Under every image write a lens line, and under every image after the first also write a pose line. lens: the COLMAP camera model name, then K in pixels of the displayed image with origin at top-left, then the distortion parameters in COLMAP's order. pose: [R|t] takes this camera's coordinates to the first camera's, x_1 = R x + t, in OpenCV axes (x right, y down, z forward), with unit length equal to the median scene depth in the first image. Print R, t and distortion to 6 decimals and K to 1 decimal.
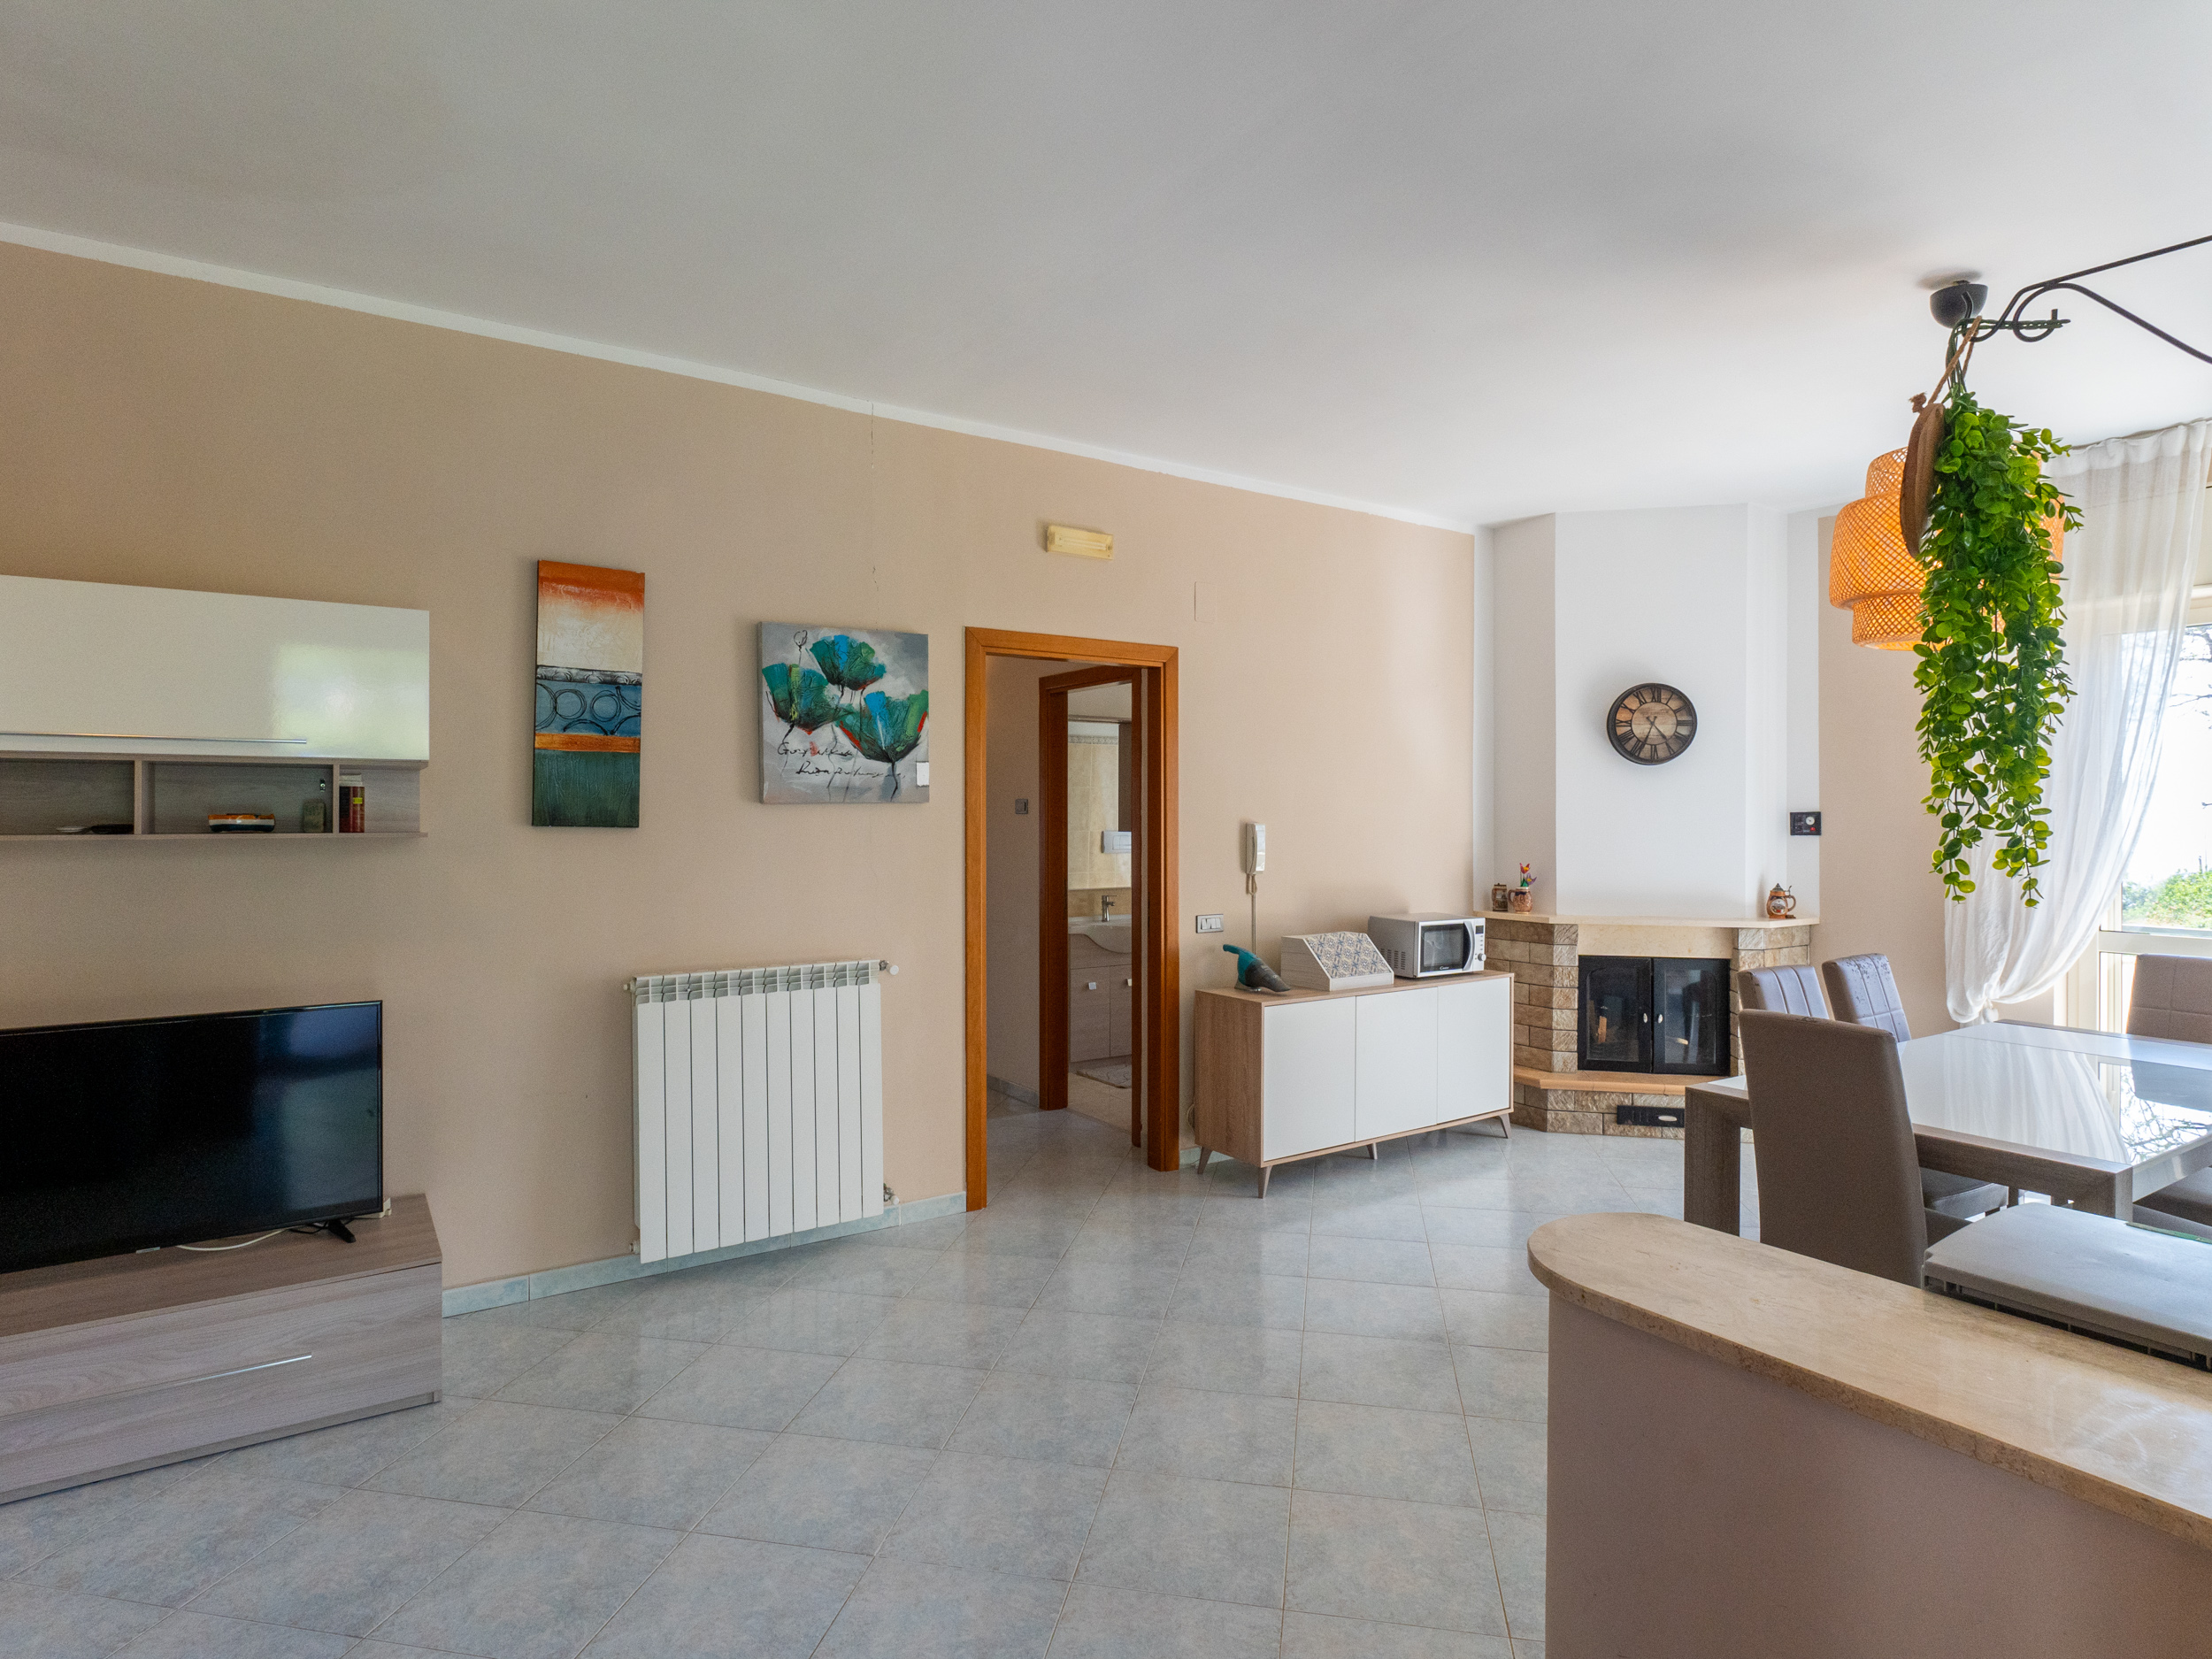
lens RADIAL K [[1186.3, 0, 1105.7], [0, 1186.3, 823.8], [0, 0, 1]] dist [-0.000451, 0.000342]
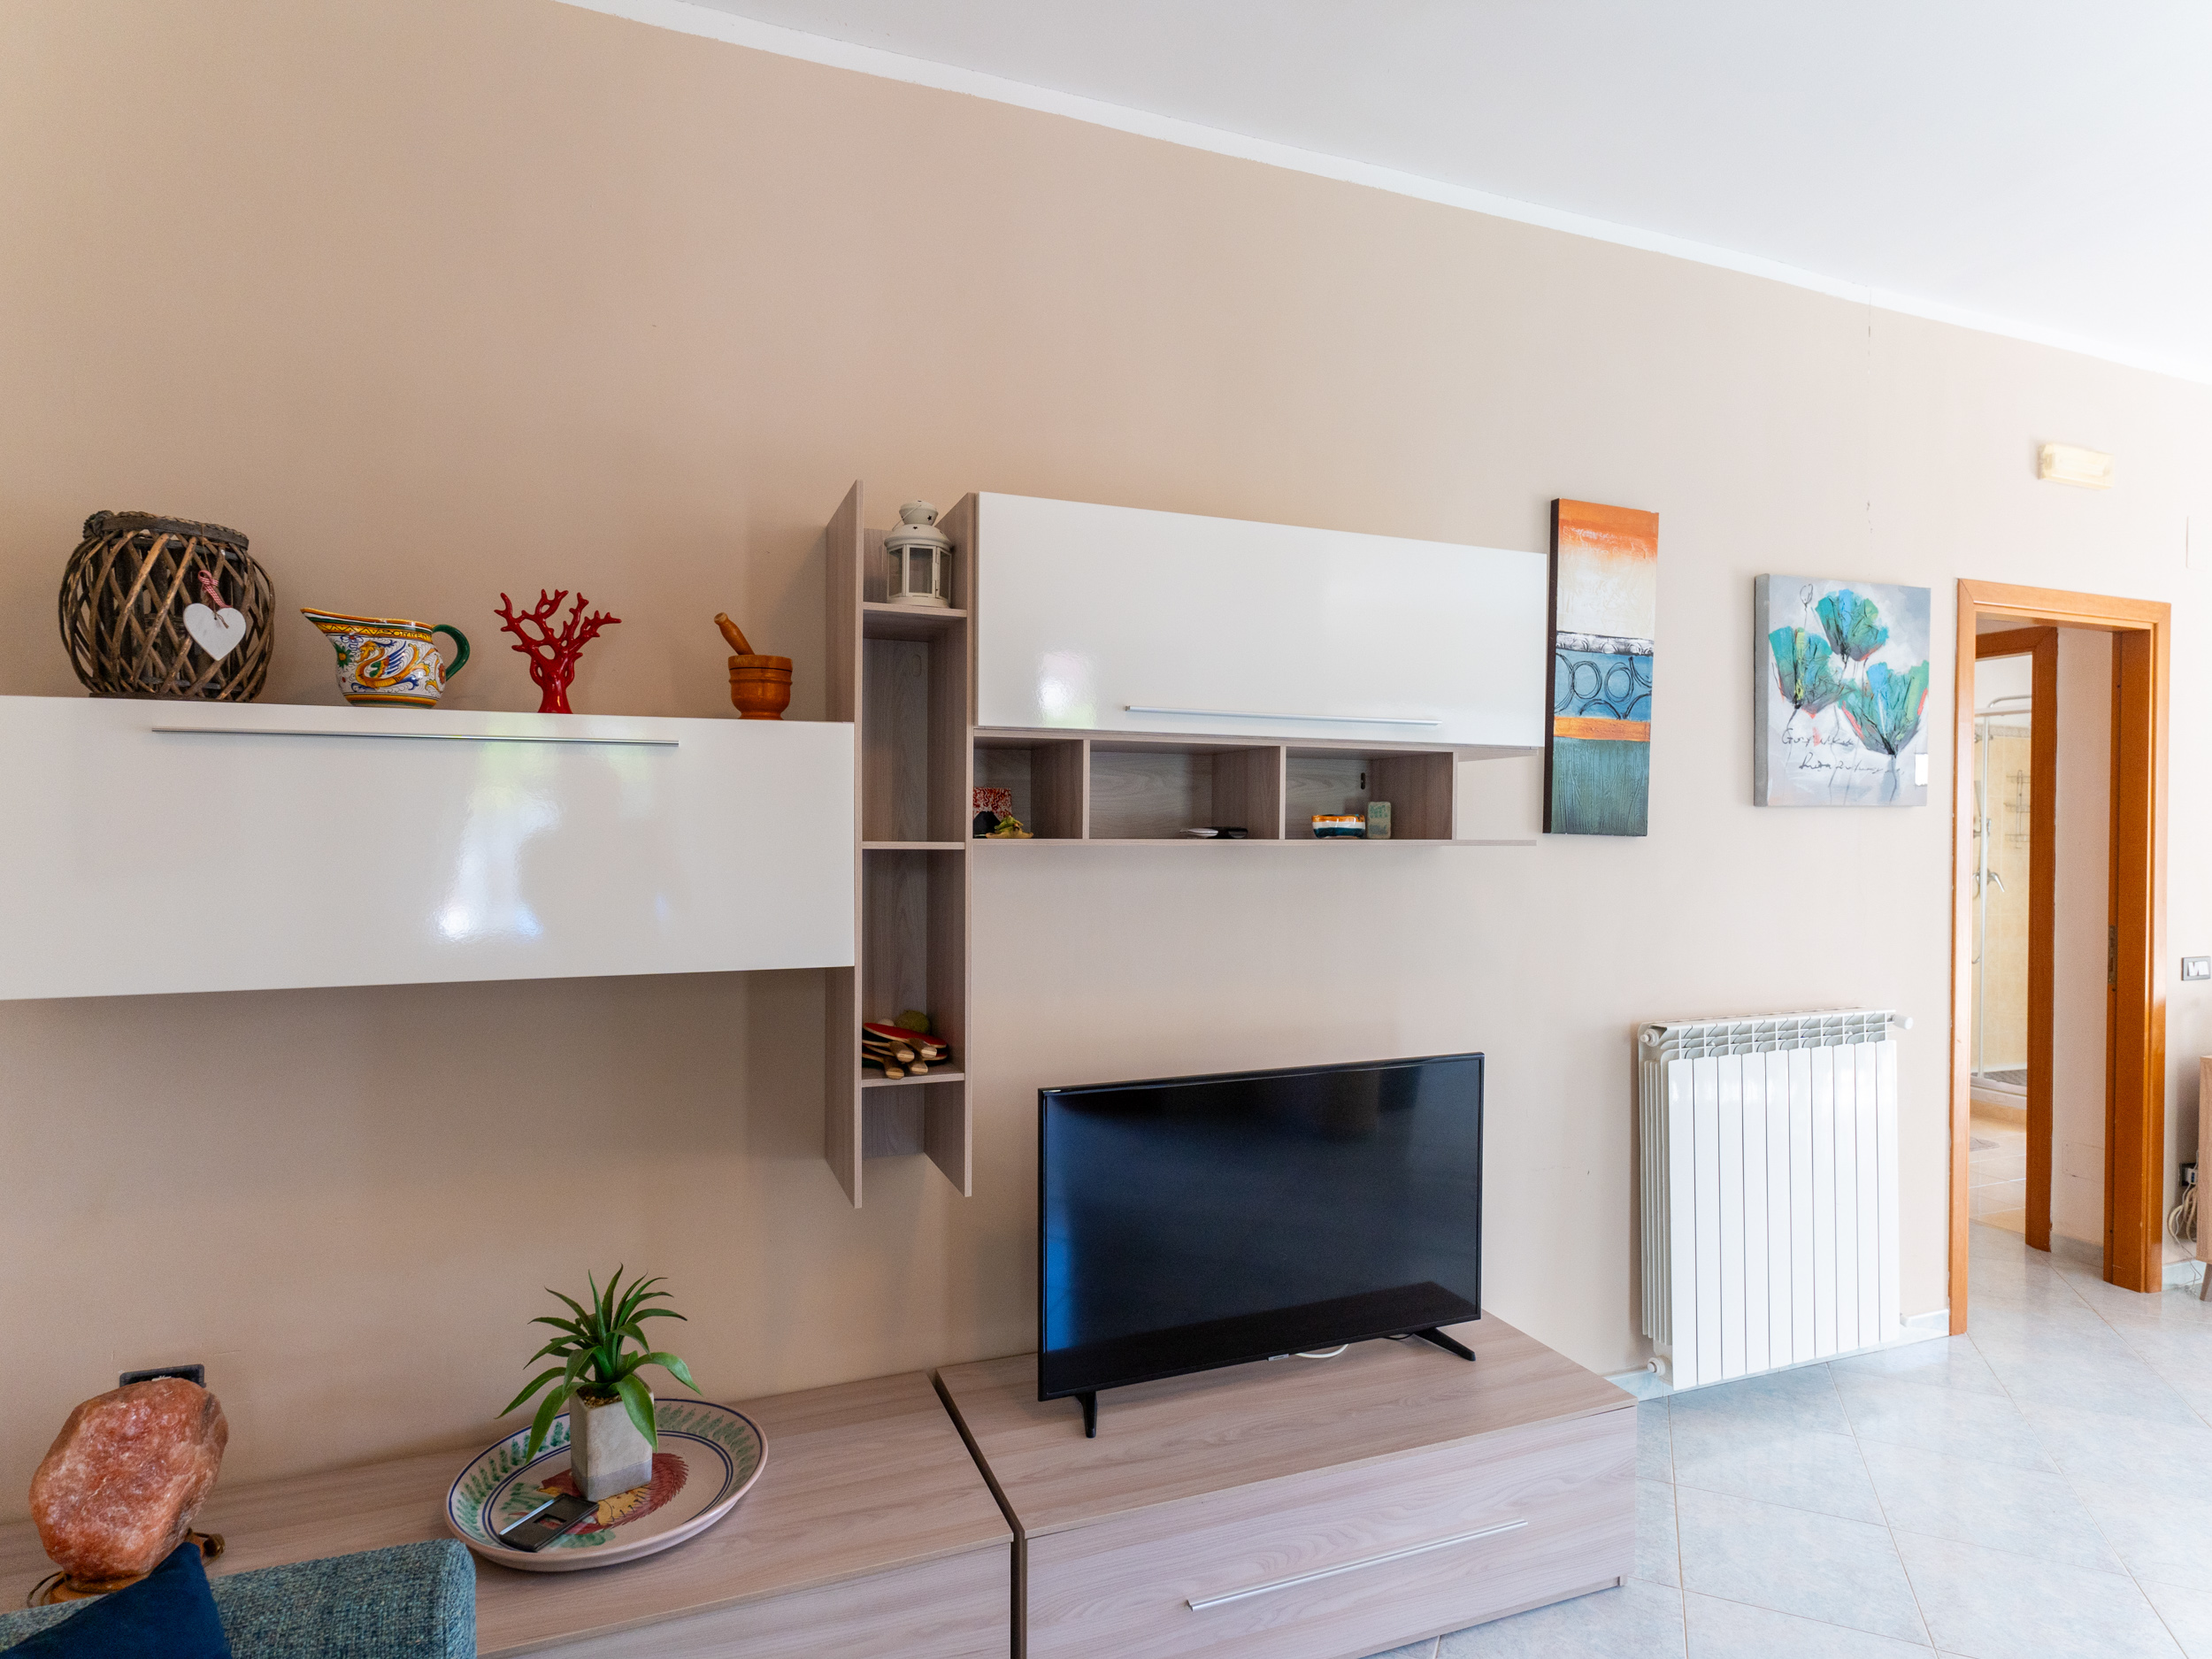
lens RADIAL K [[1209.6, 0, 1106.0], [0, 1209.6, 850.4], [0, 0, 1]] dist [-0.000998, -0.000705]
pose [[0.978370, 0.004040, -0.206825, -0.531146], [-0.003198, 0.999985, 0.004401, 0.009259], [0.206840, -0.003645, 0.978368, 0.126216]]
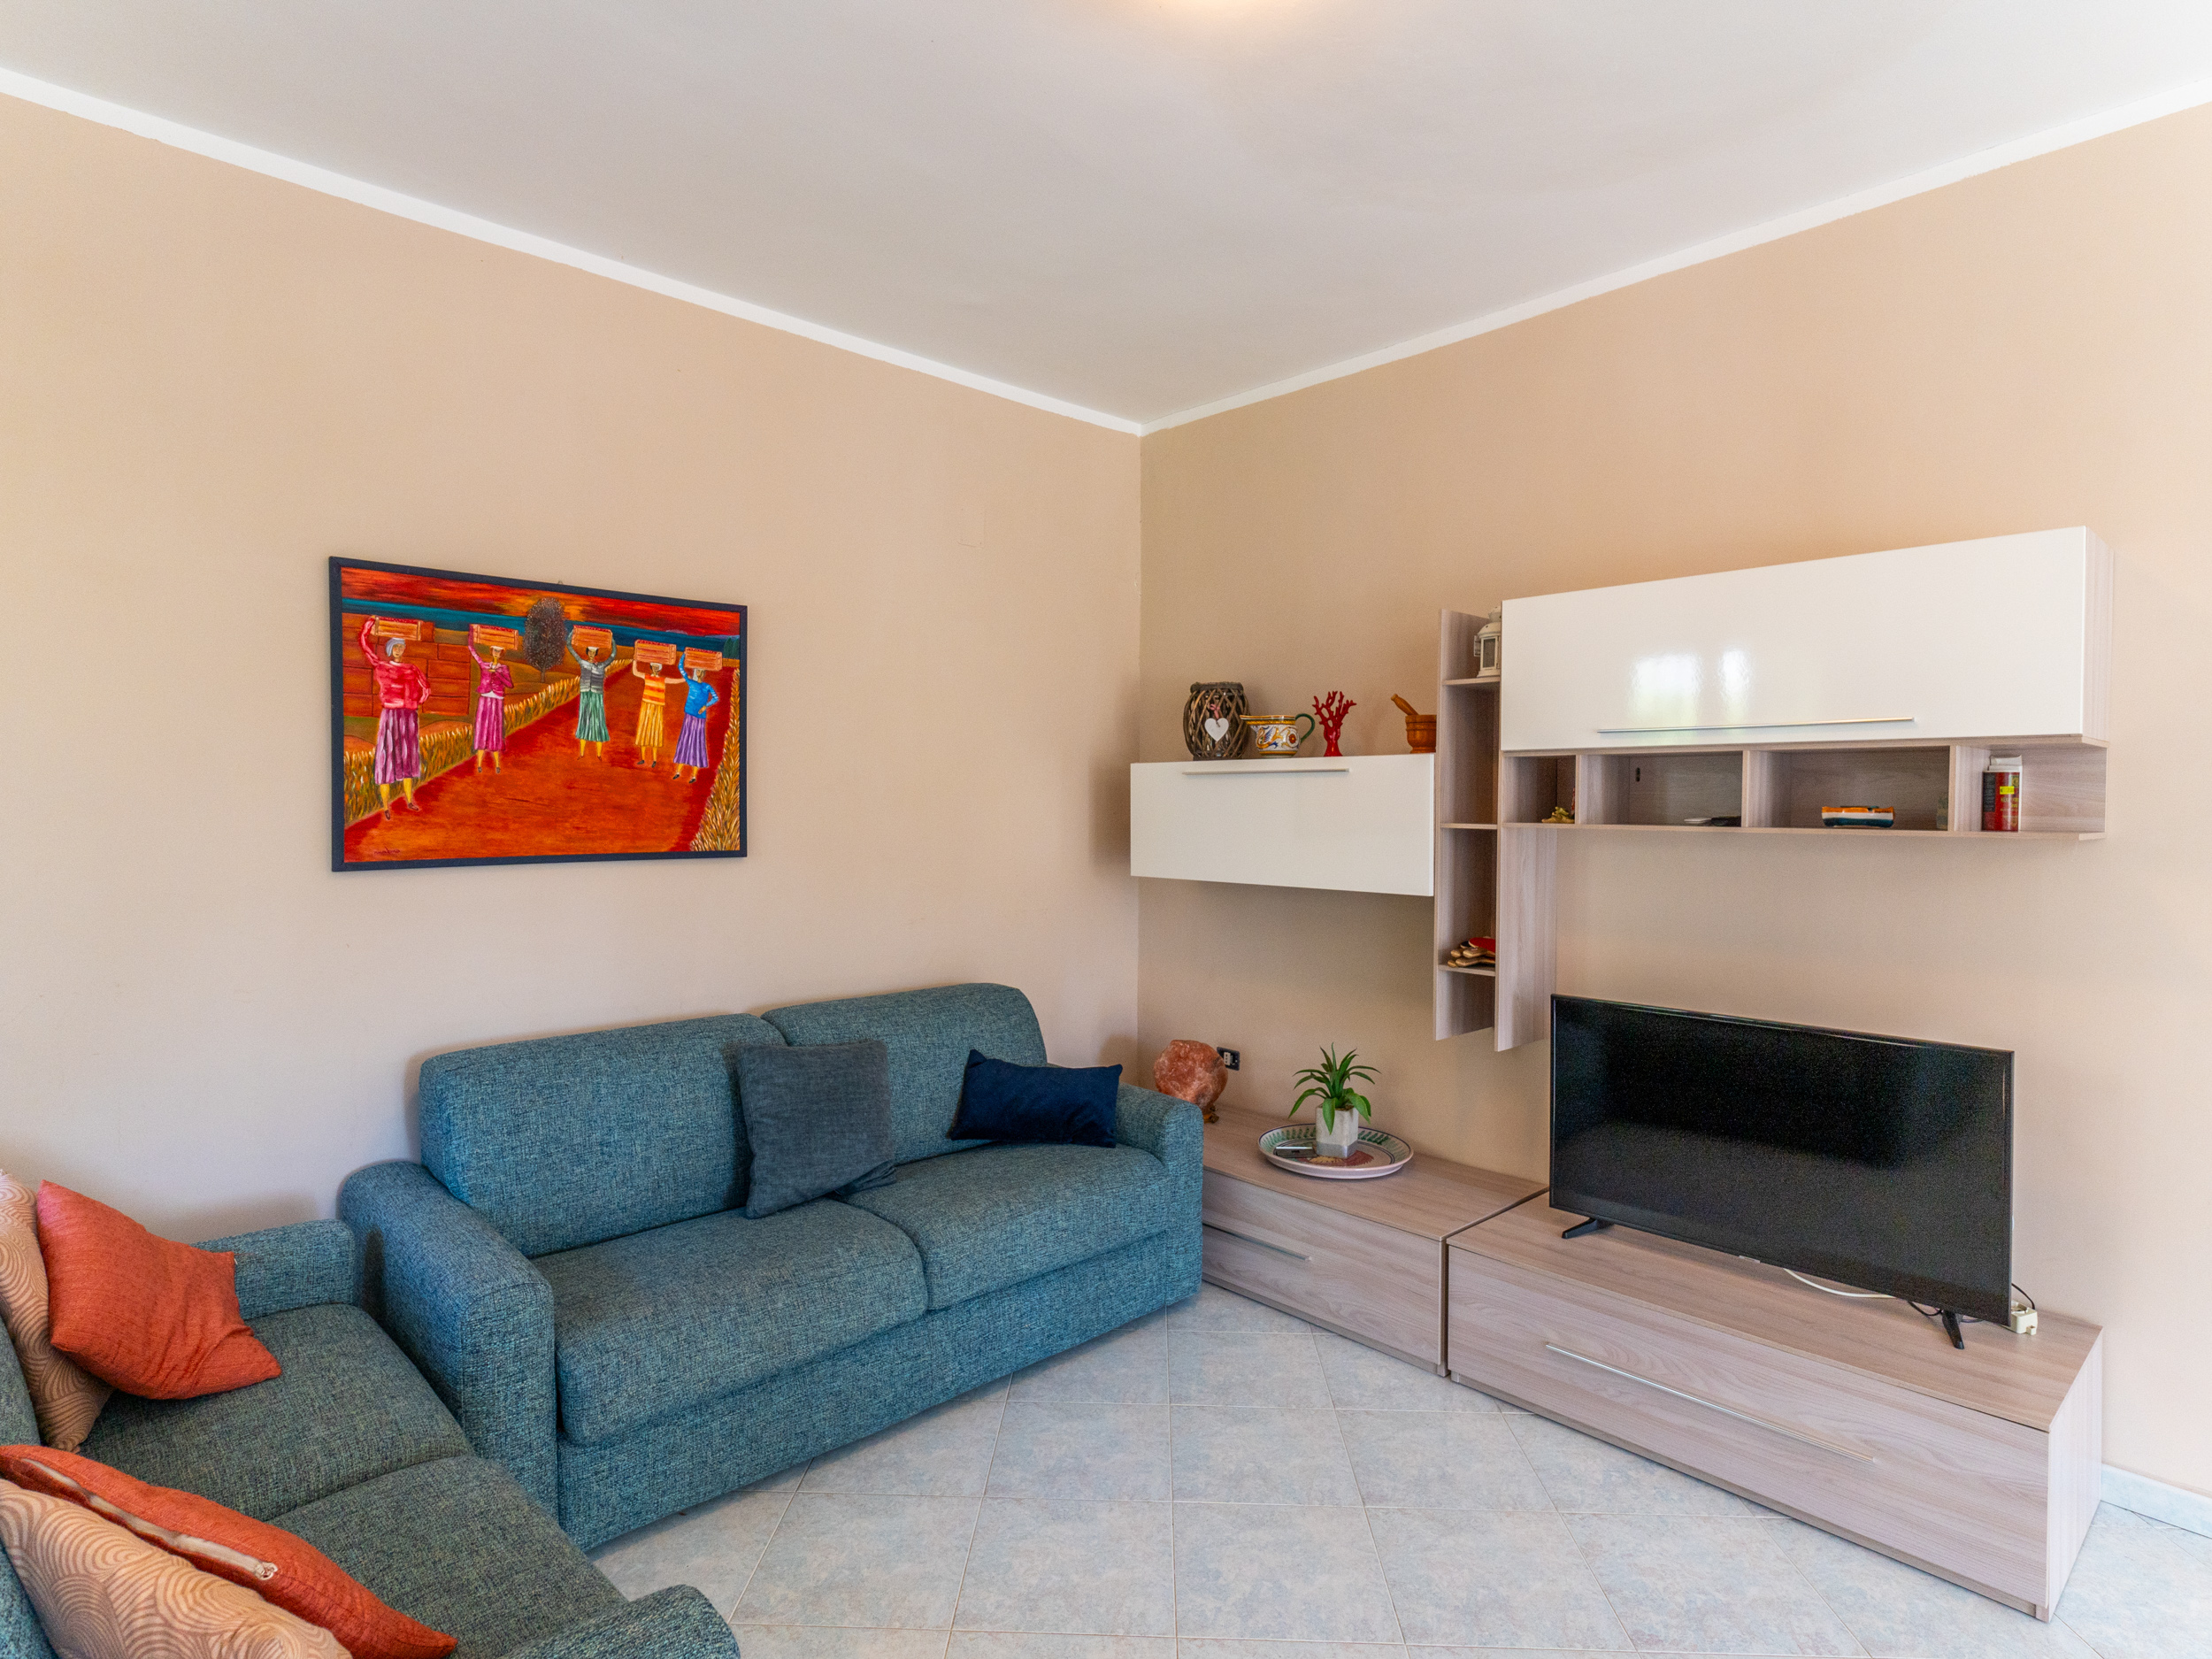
lens RADIAL K [[1186.3, 0, 1105.7], [0, 1186.3, 823.8], [0, 0, 1]] dist [-0.000451, 0.000342]
pose [[0.163883, 0.021805, -0.986239, 0.034686], [-0.009914, 0.999742, 0.020456, -0.005953], [0.986430, 0.006425, 0.164057, 0.228611]]
